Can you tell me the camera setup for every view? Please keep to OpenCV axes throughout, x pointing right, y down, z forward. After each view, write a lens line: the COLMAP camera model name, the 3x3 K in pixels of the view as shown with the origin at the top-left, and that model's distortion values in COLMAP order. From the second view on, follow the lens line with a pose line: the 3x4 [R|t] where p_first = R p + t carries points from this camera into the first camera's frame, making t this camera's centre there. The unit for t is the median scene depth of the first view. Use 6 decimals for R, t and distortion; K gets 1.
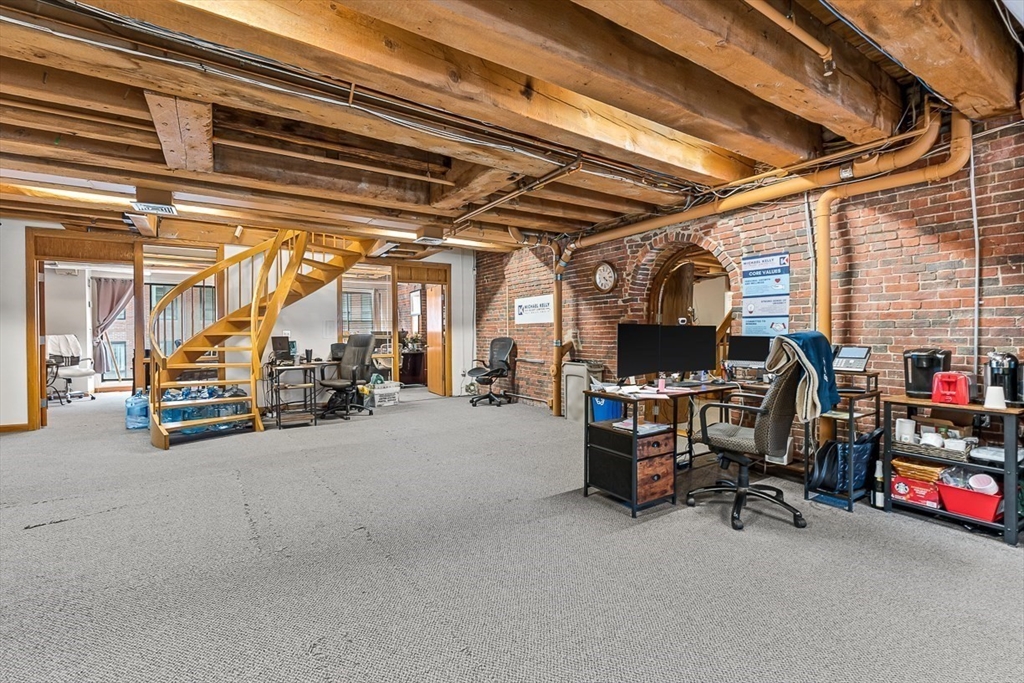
lens RADIAL K [[469.5, 0, 512.0], [0, 469.5, 341.5], [0, 0, 1]] dist [-0.003451, -0.000466]
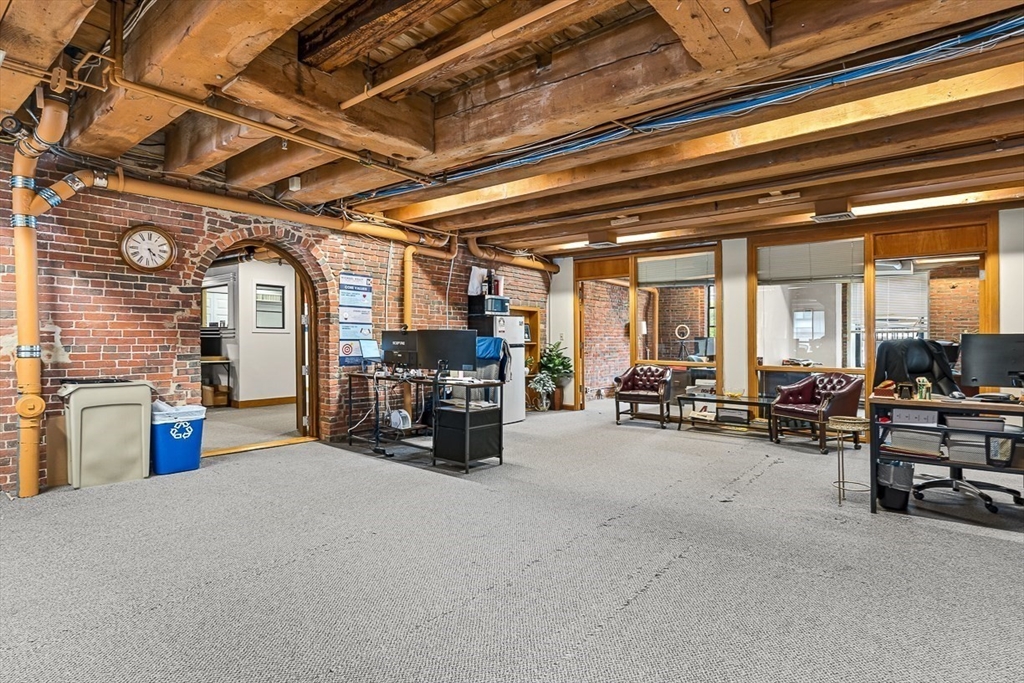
lens RADIAL K [[520.1, 0, 508.9], [0, 520.1, 324.7], [0, 0, 1]] dist [0.000026, 0.000016]
pose [[-0.304527, 0.026359, 0.952139, -0.903491], [0.007435, 0.999652, -0.025297, -0.011043], [-0.952475, -0.000625, -0.304617, 1.028021]]
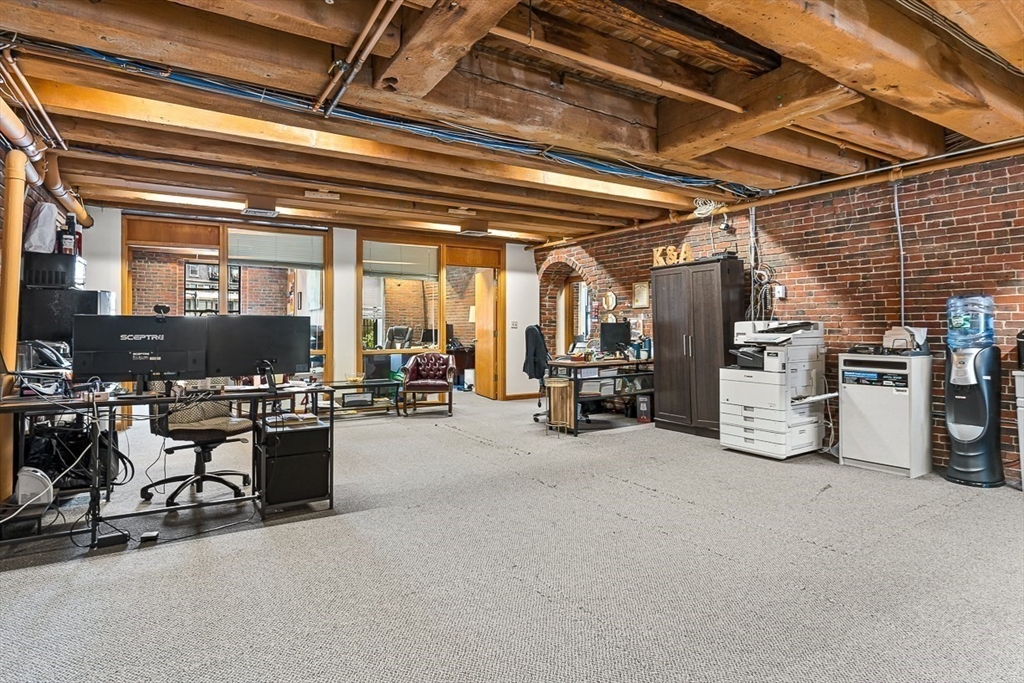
lens RADIAL K [[556.7, 0, 511.5], [0, 556.7, 299.2], [0, 0, 1]] dist [-0.001450, 0.000195]
pose [[-0.999456, 0.004073, 0.032742, -0.175556], [0.002979, 0.999438, -0.033404, -0.025444], [-0.032859, -0.033288, -0.998905, 1.628547]]
